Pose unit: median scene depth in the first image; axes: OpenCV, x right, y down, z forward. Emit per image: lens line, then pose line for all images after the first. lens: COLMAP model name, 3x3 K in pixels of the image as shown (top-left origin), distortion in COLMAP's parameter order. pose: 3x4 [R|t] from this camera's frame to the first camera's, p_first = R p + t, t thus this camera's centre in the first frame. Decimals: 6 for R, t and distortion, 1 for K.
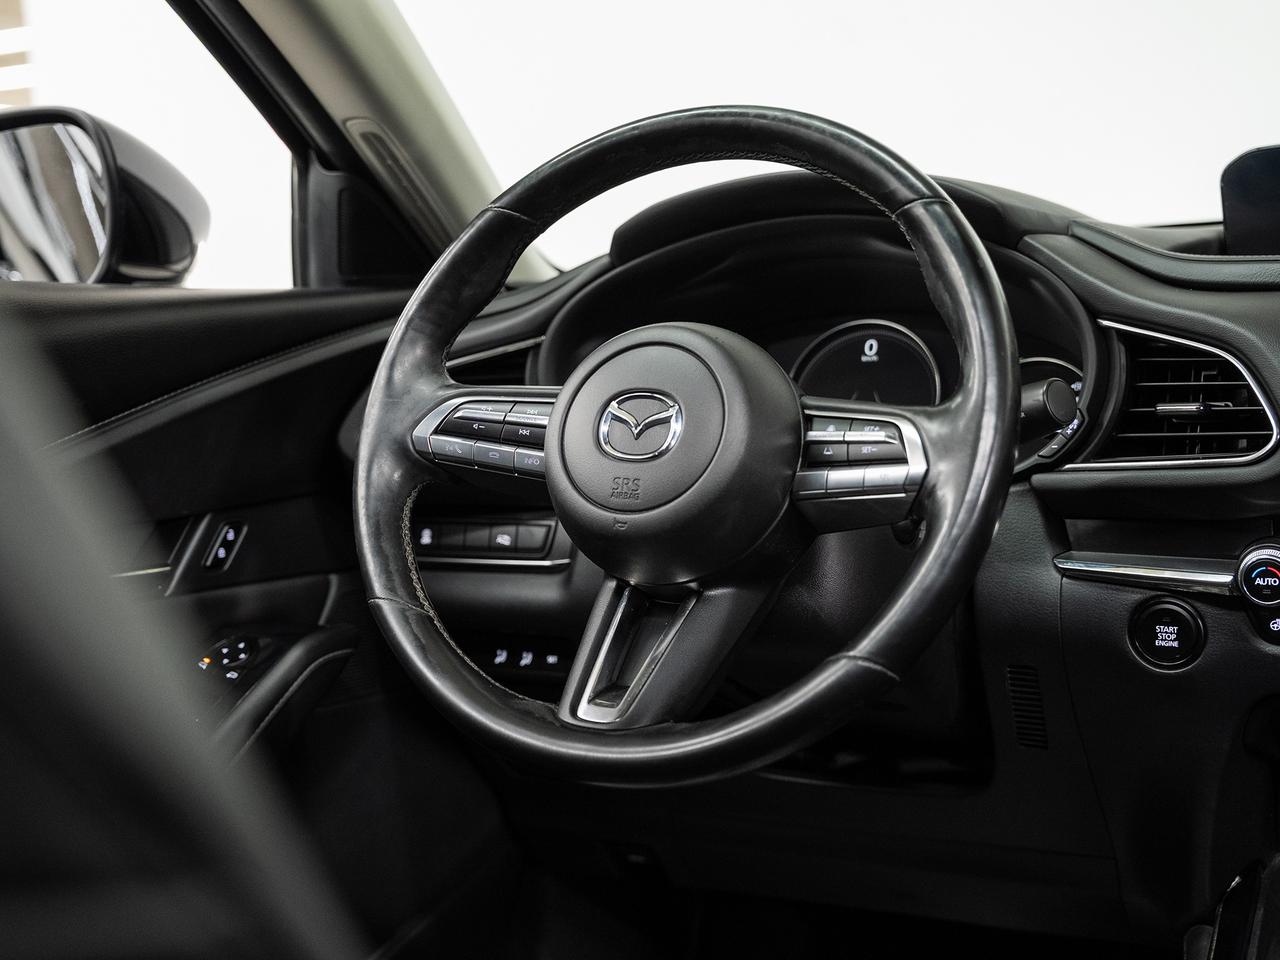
lens RADIAL K [[1687.2, 0, 640.6], [0, 1687.2, 479.3], [0, 0, 1]] dist [0.004424, 0.000000]
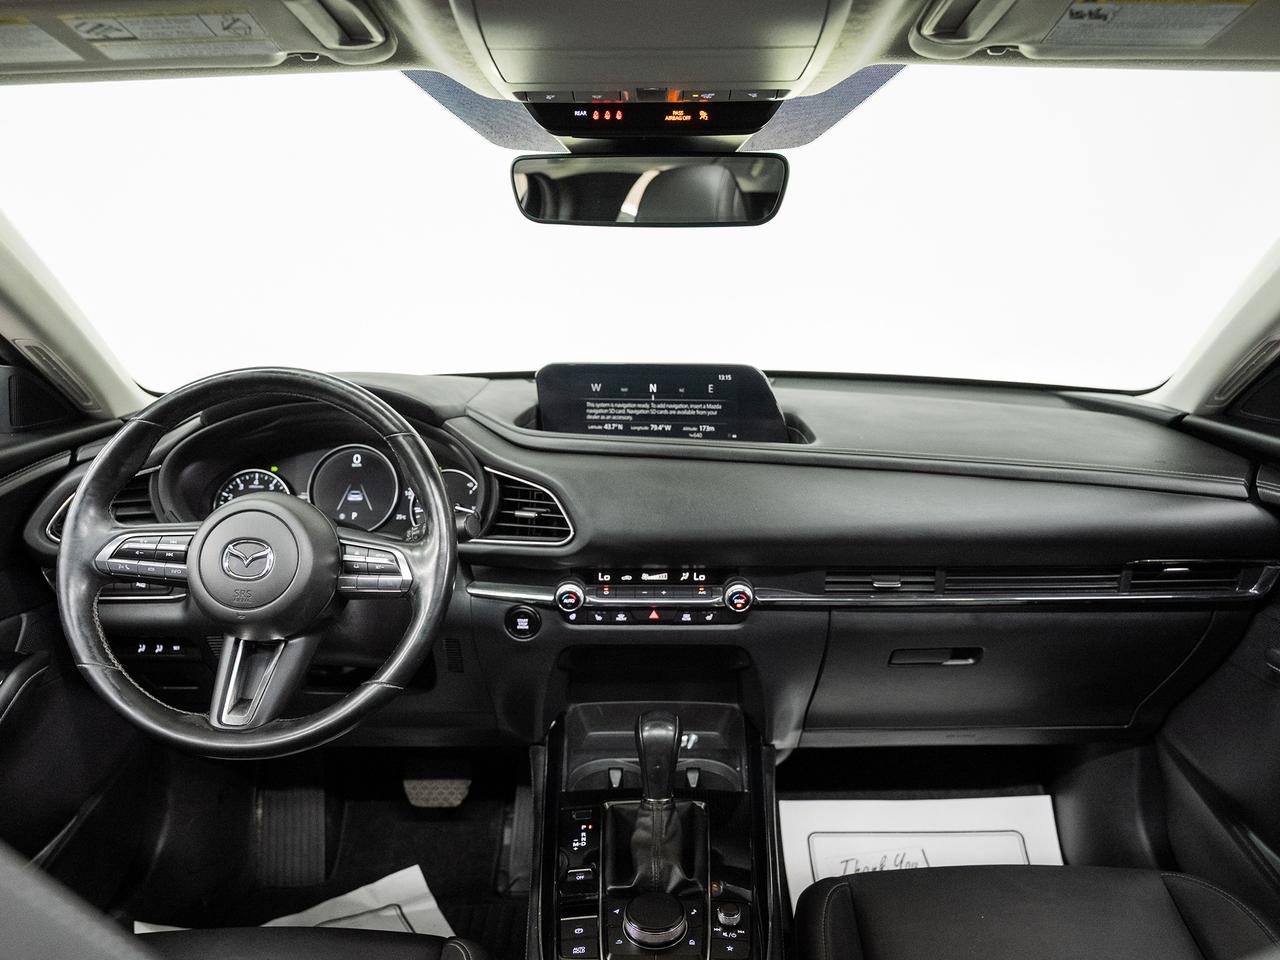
lens RADIAL K [[971.5, 0, 638.2], [0, 971.5, 480.6], [0, 0, 1]] dist [-0.012136, 0.003584]
pose [[0.891669, -0.061084, 0.448549, -0.083259], [0.014349, 0.994170, 0.106864, -0.206826], [-0.452461, -0.088851, 0.887347, -0.097947]]
